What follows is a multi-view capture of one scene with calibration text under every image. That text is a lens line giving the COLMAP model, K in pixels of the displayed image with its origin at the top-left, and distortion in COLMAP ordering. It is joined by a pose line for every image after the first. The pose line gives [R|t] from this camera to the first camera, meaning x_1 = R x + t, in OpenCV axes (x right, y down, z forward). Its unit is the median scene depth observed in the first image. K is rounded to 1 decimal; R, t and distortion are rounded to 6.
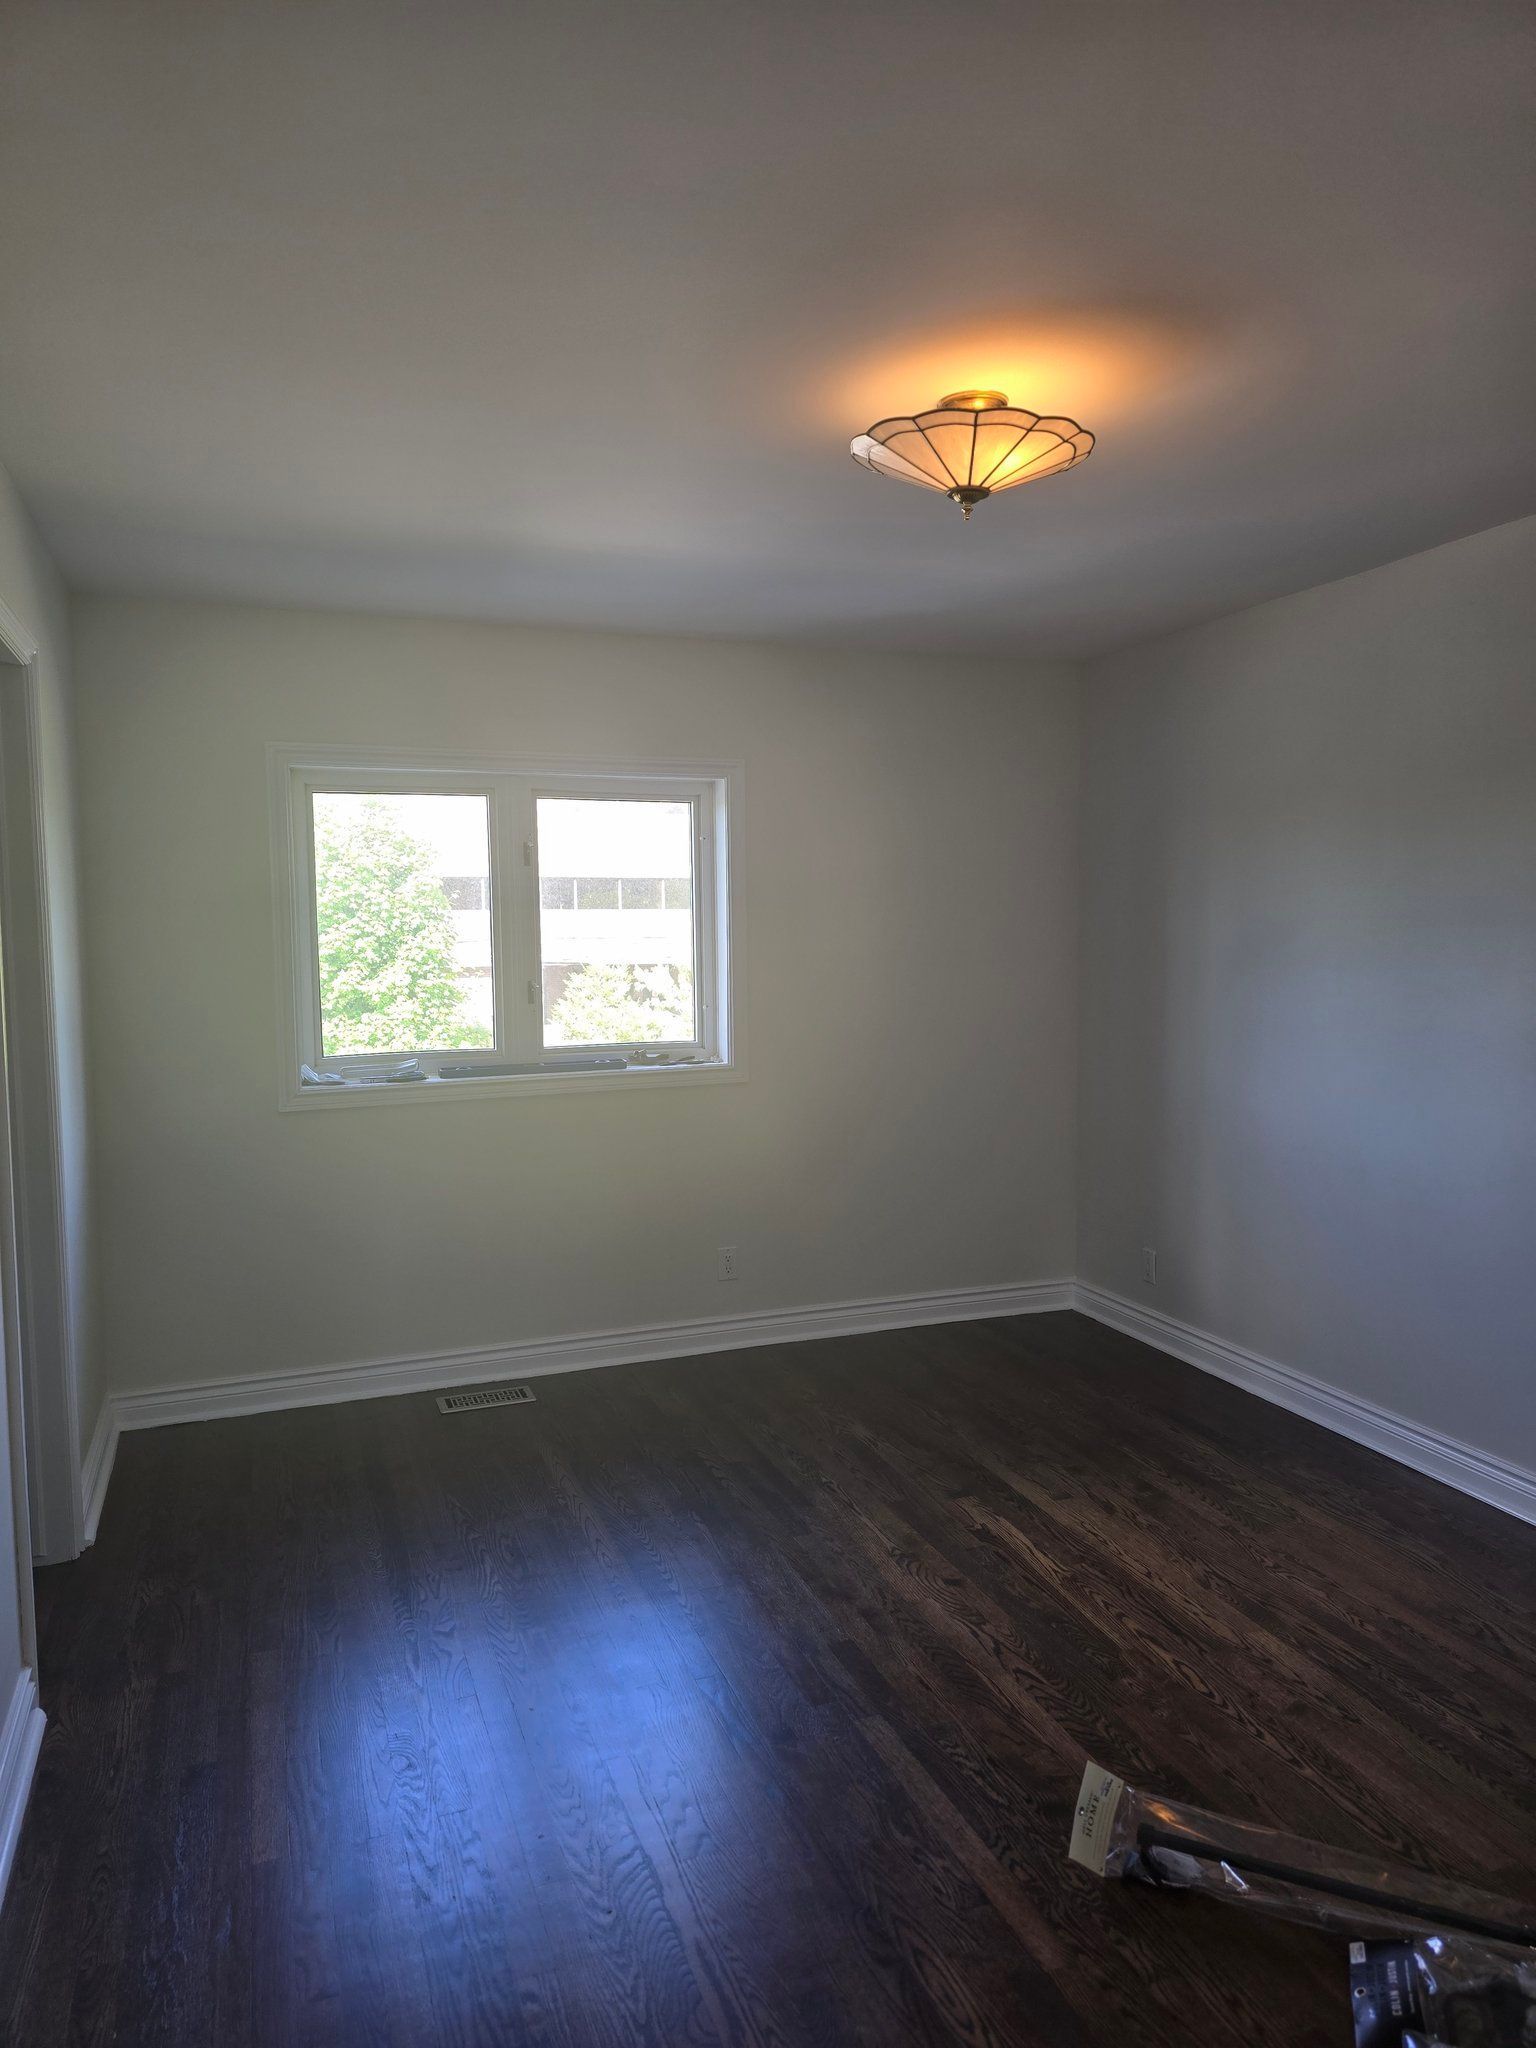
lens RADIAL K [[1374.9, 0, 767.1], [0, 1374.9, 1023.2], [0, 0, 1]] dist [-0.001232, -0.000763]
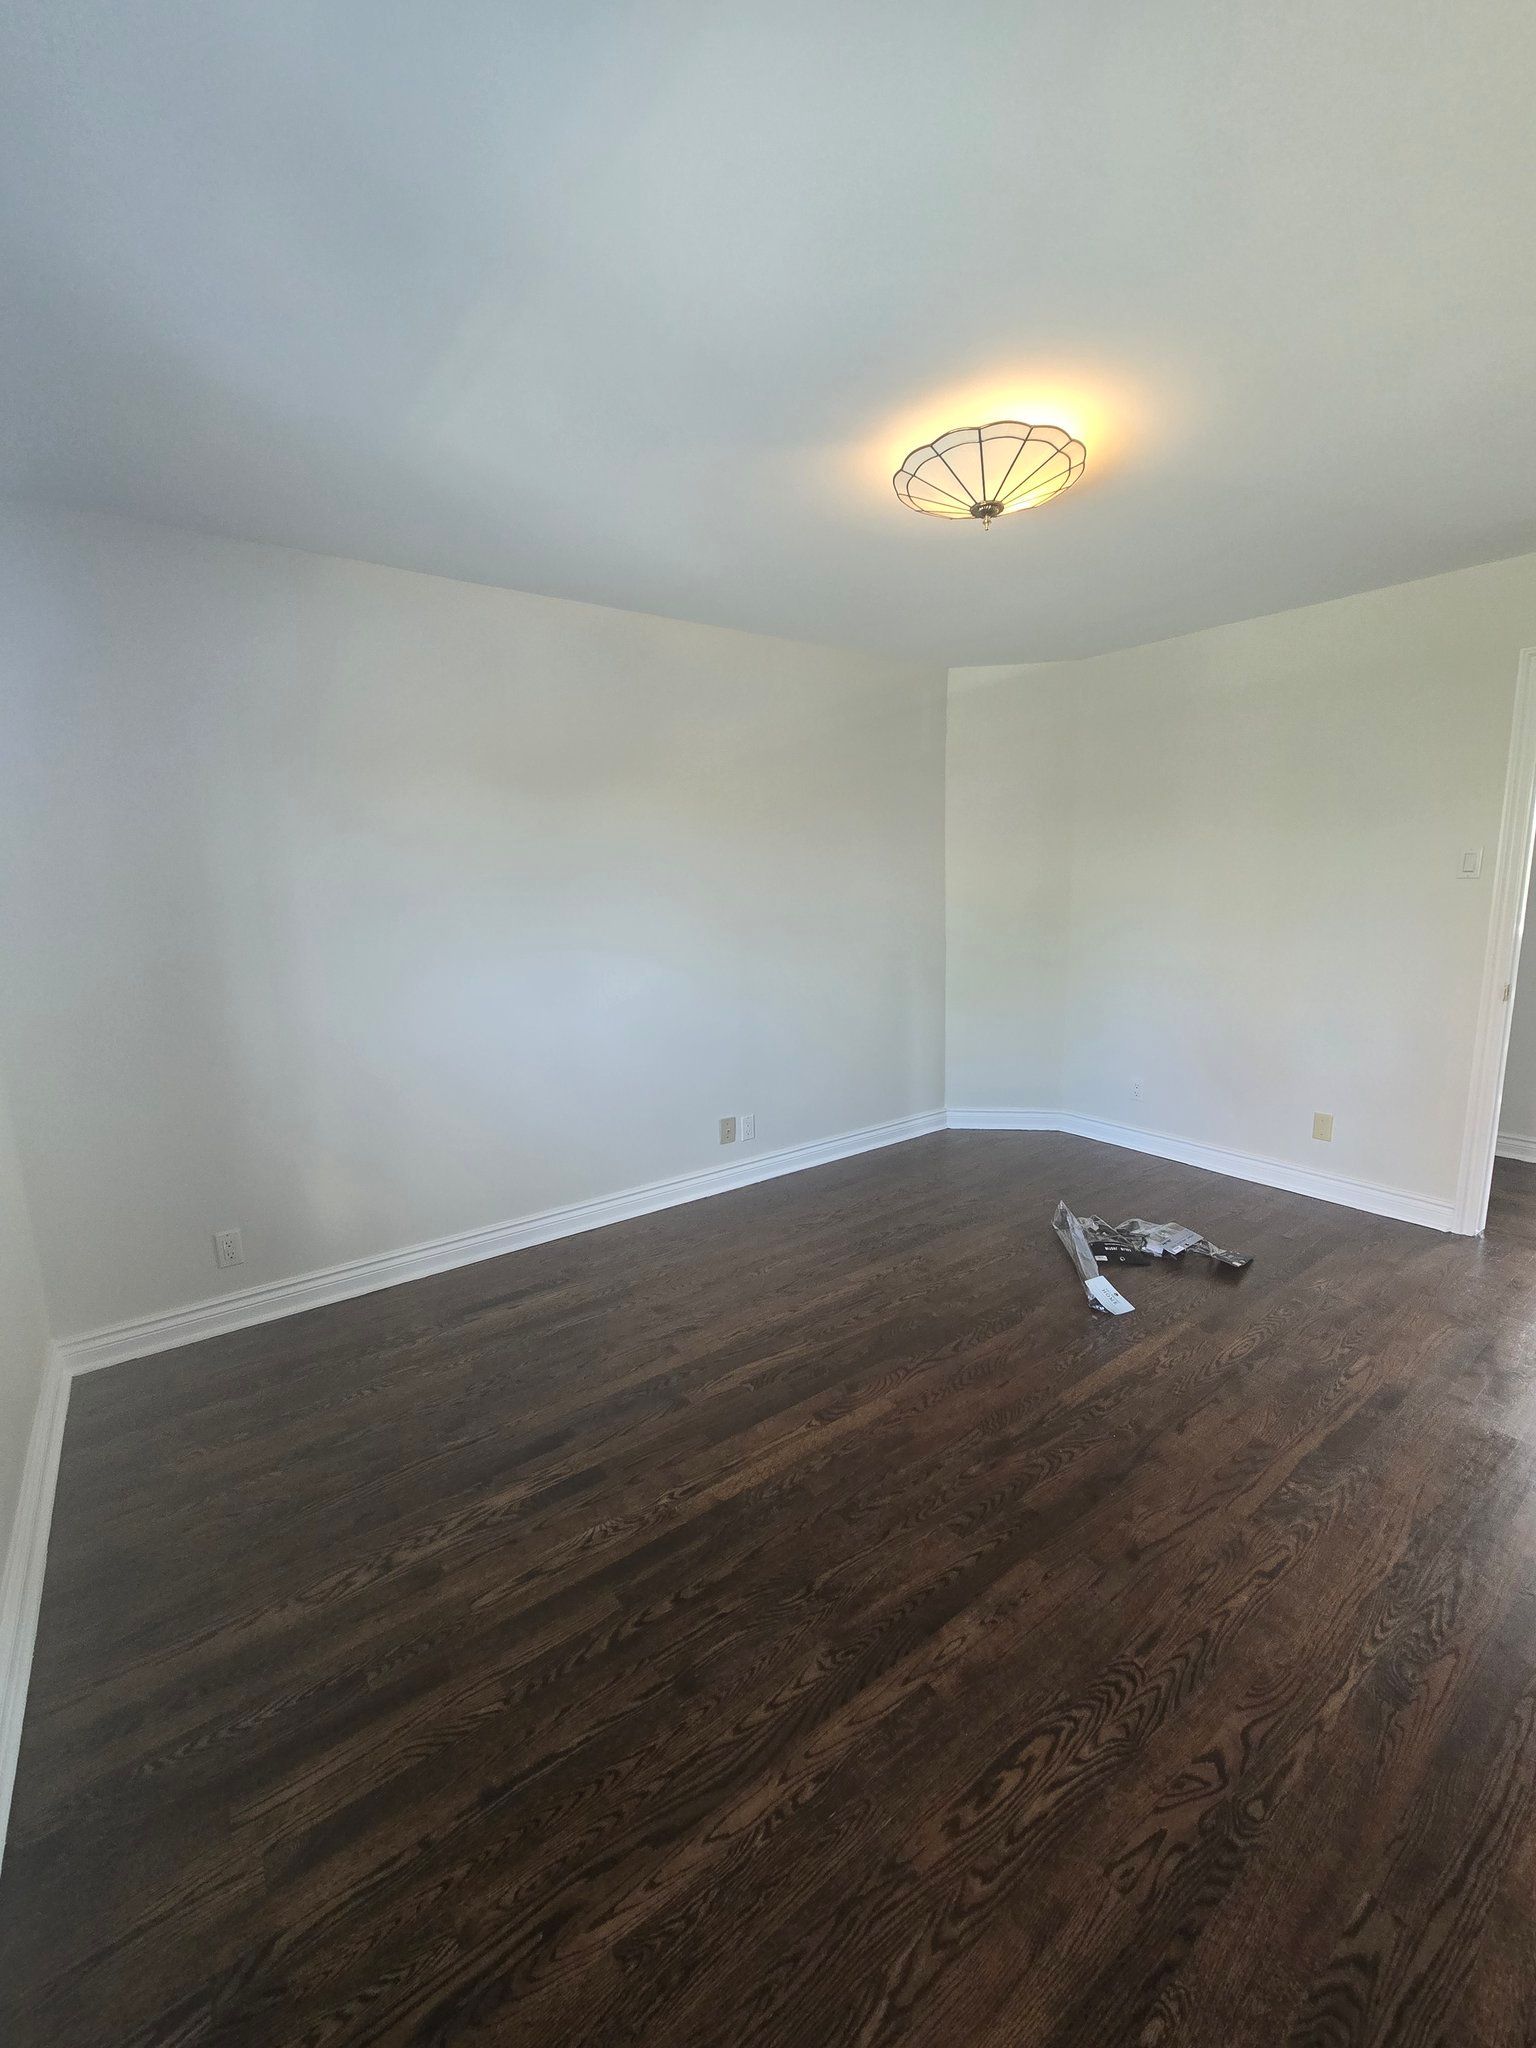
lens RADIAL K [[834.4, 0, 765.3], [0, 834.4, 1023.9], [0, 0, 1]] dist [0.002025, -0.000746]
pose [[-0.276961, -0.158938, 0.947645, -0.450464], [0.092158, 0.977285, 0.190844, -0.059691], [-0.956452, 0.140189, -0.256022, 1.085182]]
